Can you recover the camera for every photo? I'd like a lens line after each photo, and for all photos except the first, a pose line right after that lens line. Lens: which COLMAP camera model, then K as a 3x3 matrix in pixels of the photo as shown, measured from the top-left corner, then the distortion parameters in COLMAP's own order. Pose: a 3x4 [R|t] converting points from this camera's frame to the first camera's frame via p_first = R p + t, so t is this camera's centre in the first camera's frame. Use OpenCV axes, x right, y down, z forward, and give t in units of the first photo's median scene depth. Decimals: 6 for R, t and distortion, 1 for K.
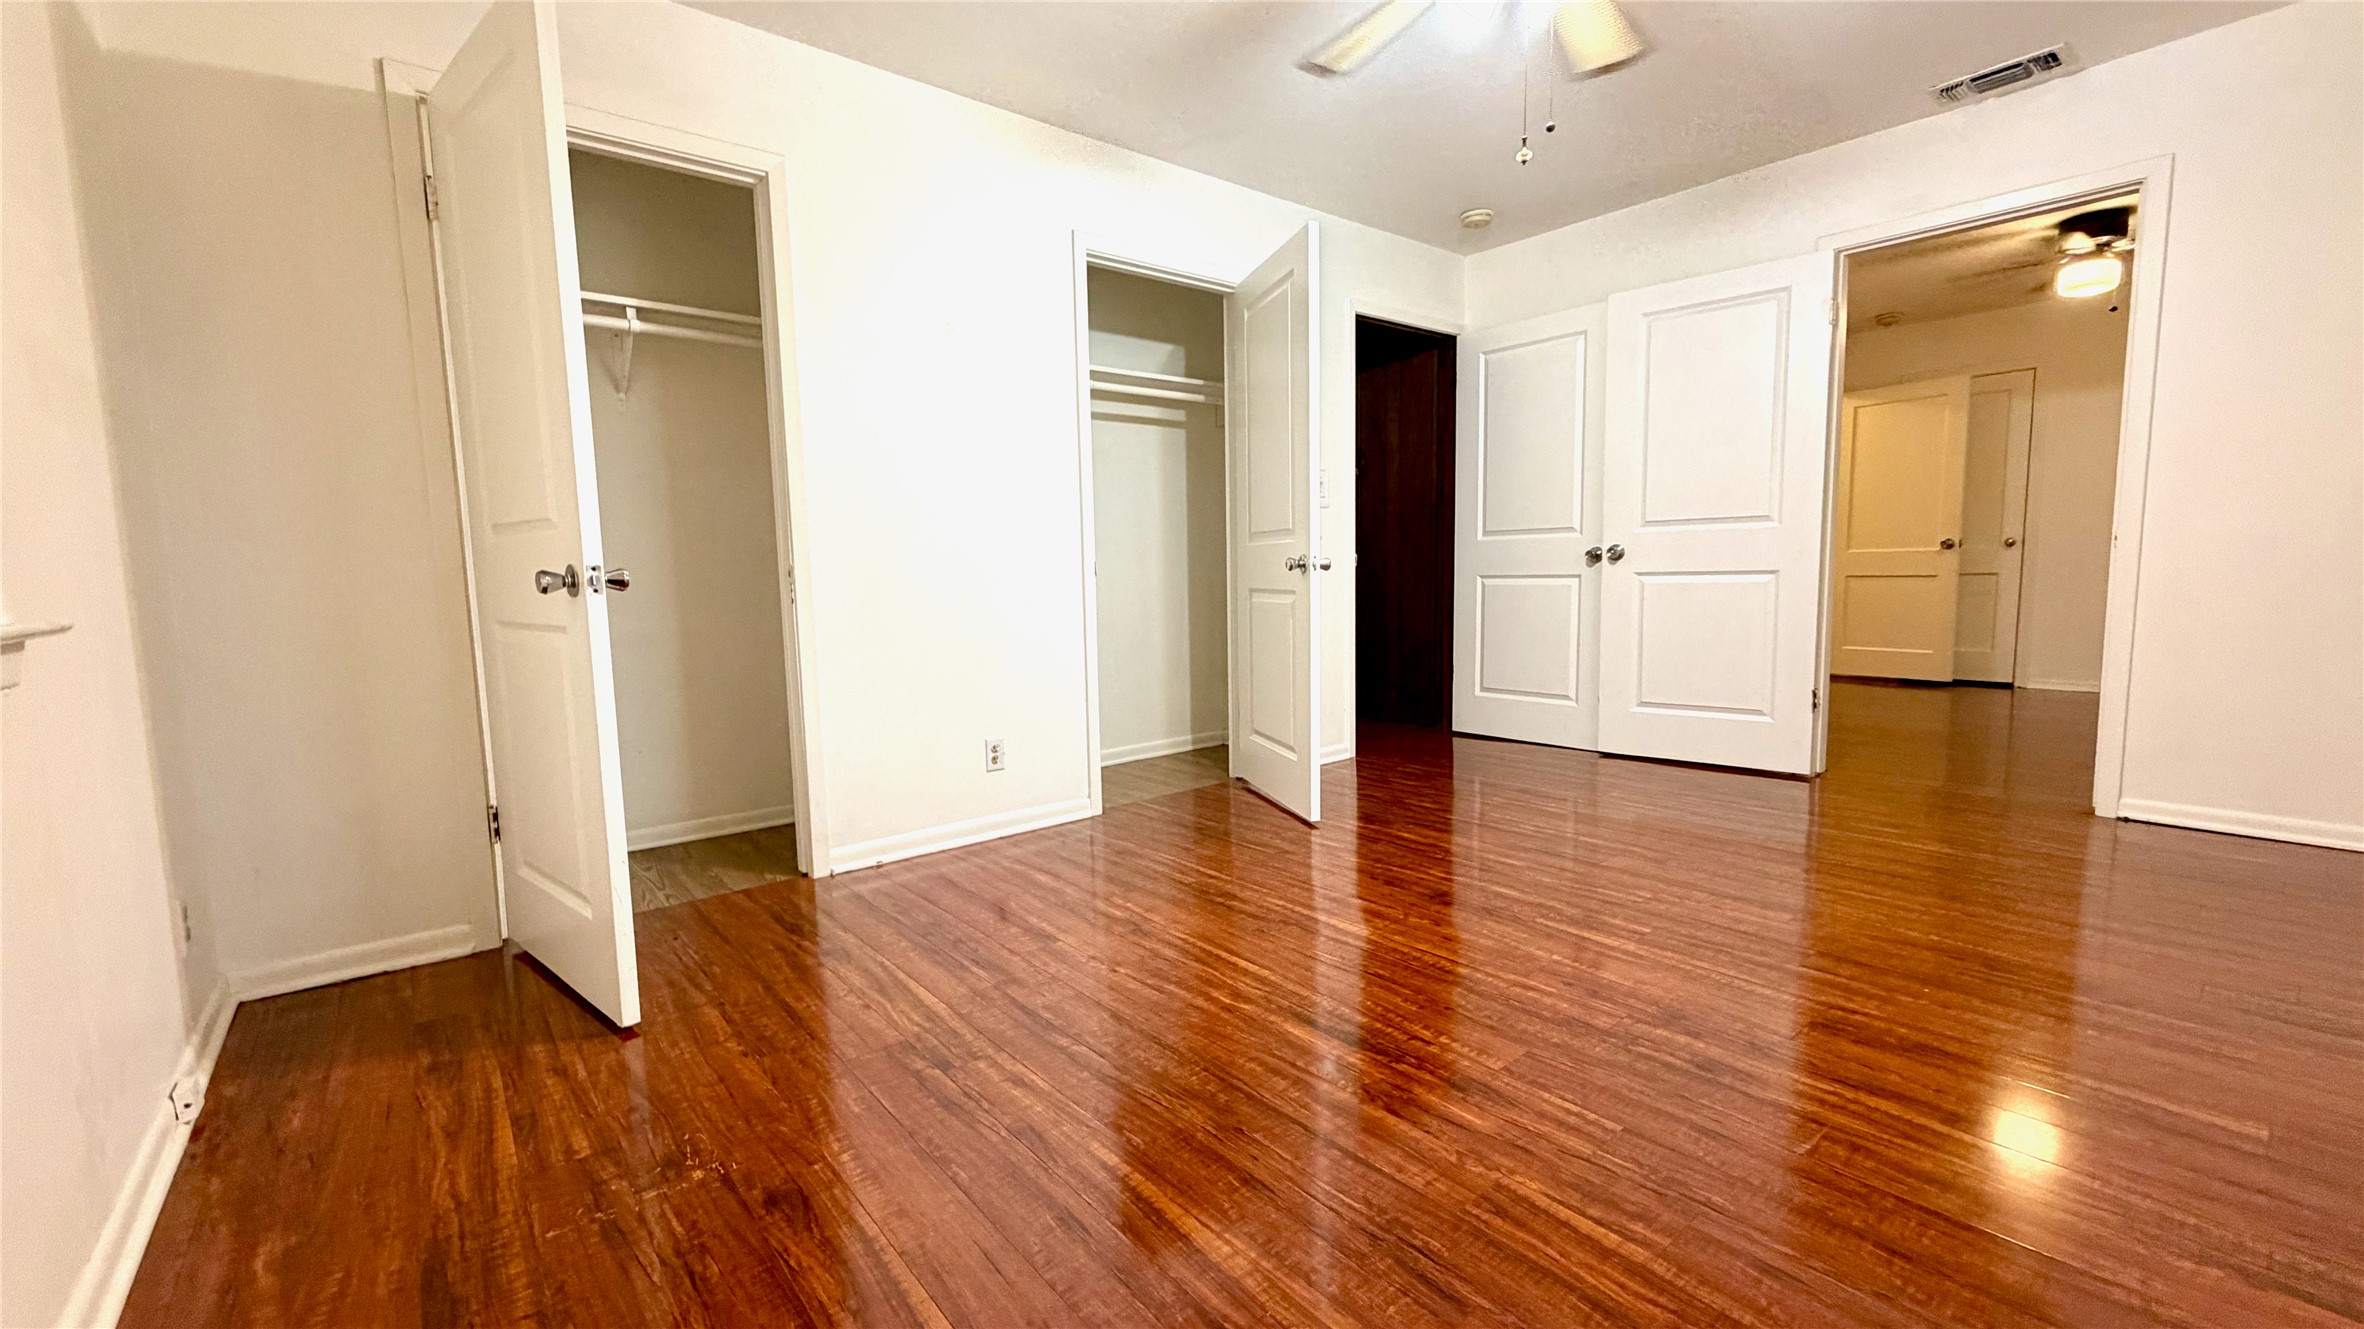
lens RADIAL K [[967.7, 0, 1182.0], [0, 967.7, 664.5], [0, 0, 1]] dist [0.021247, 0.000023]
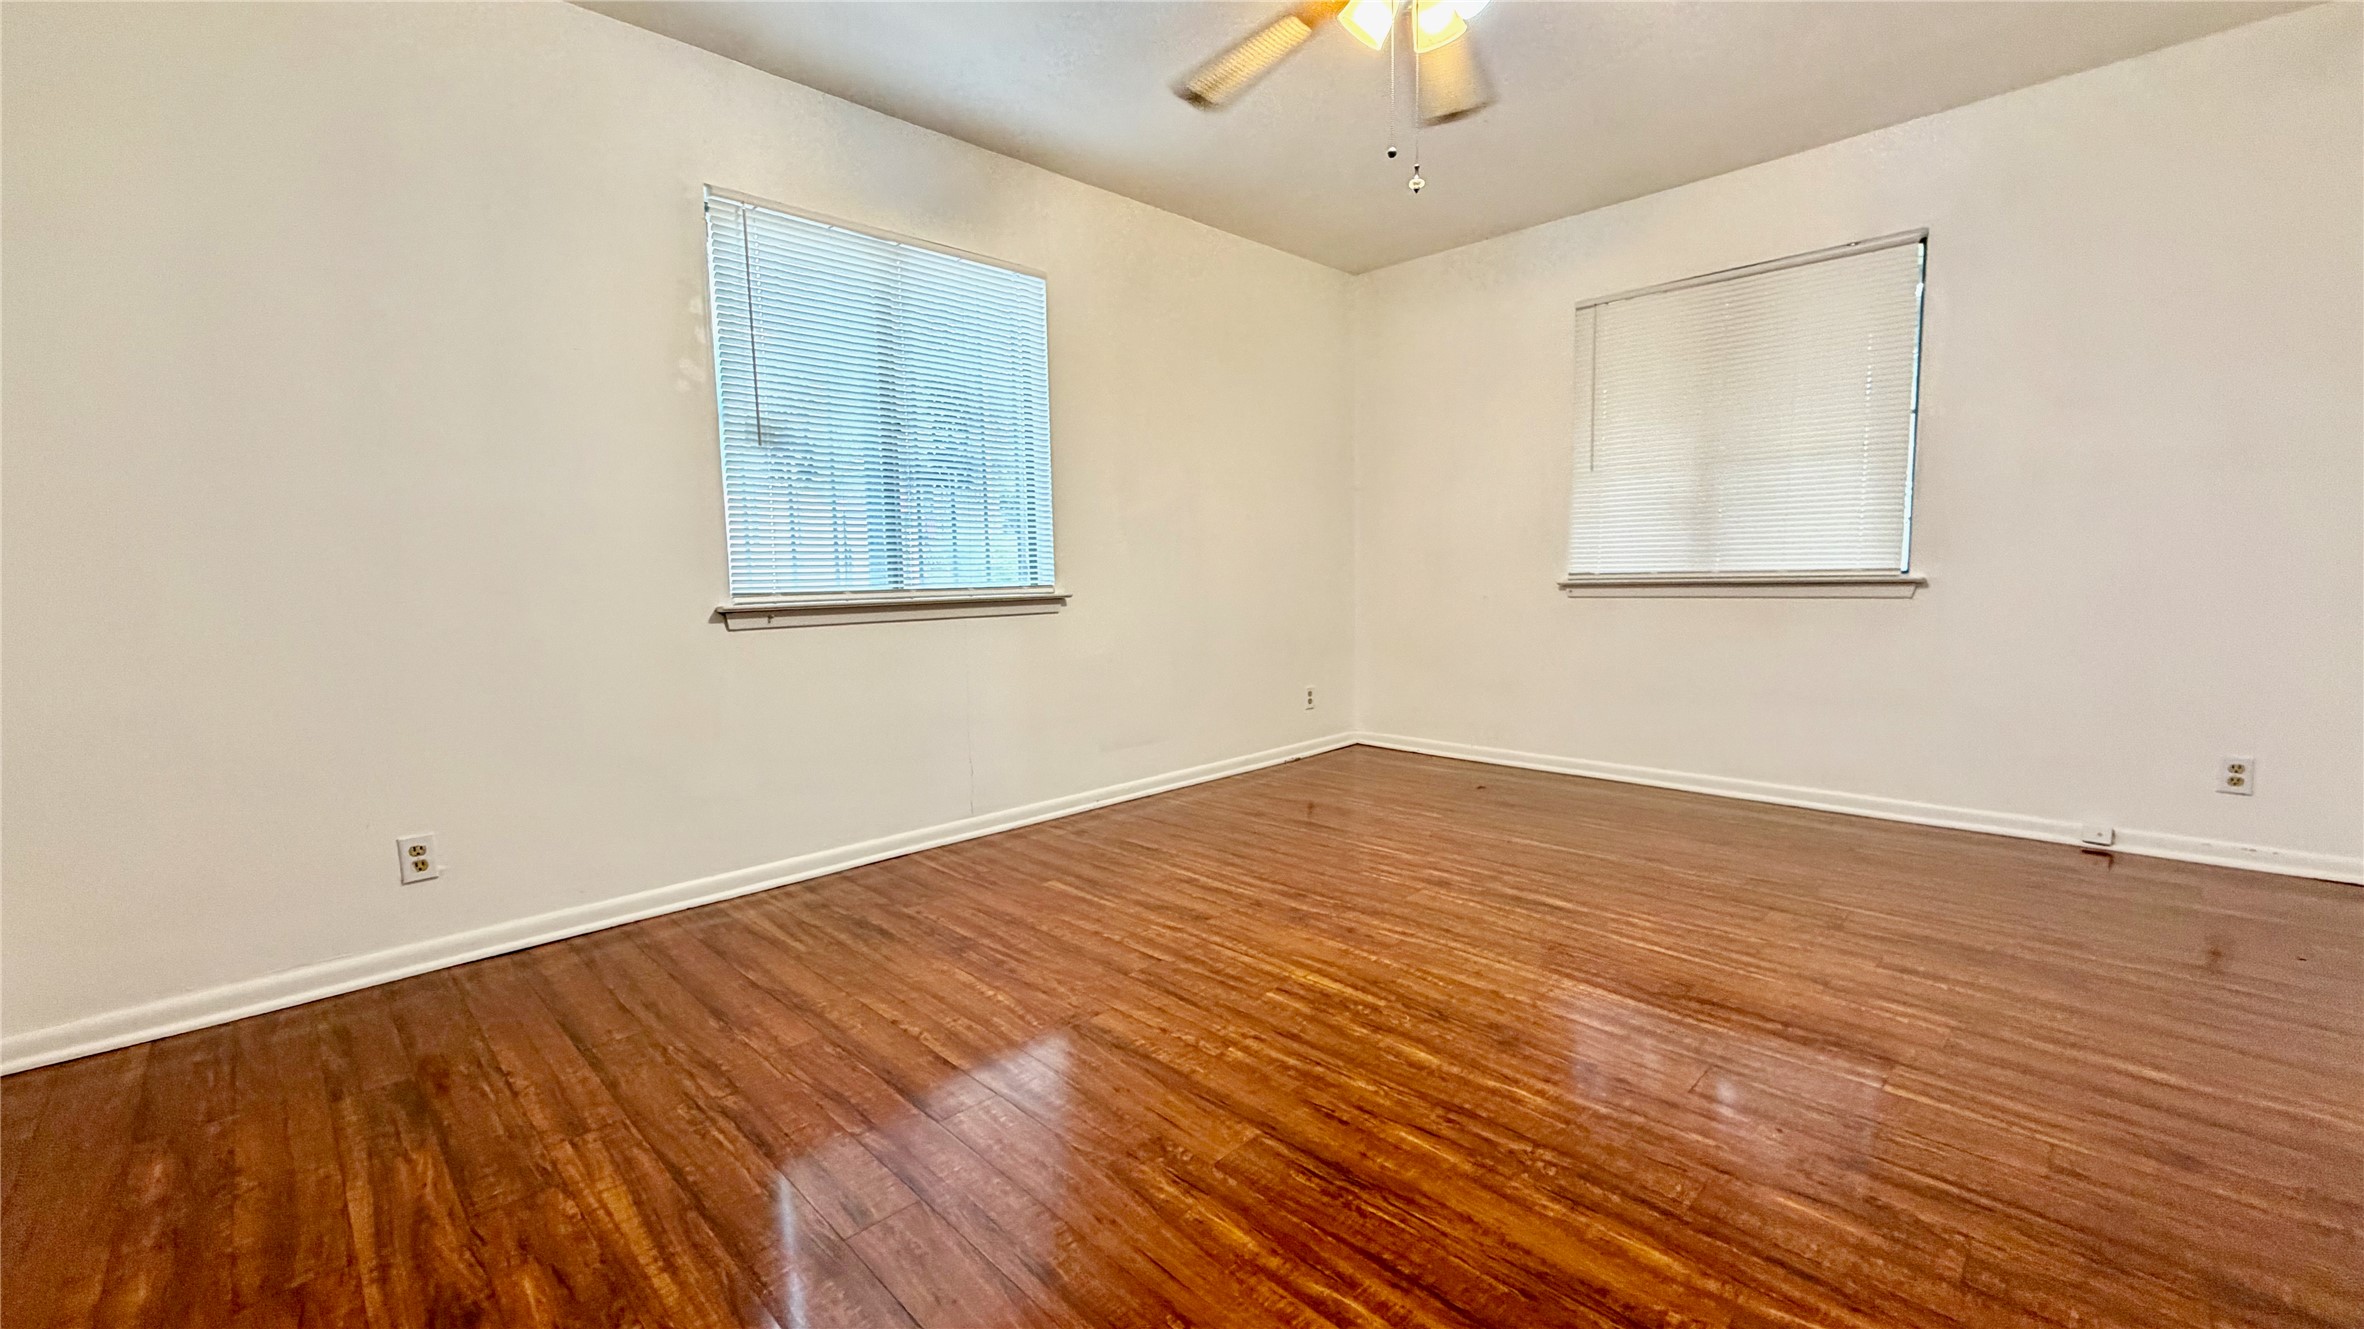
lens RADIAL K [[967.7, 0, 1182.0], [0, 967.7, 664.5], [0, 0, 1]] dist [0.021247, 0.000023]
pose [[-0.995777, 0.042301, -0.081477, 0.636051], [0.025240, 0.979461, 0.200045, -0.221426], [0.088265, 0.197144, -0.976393, 1.867005]]
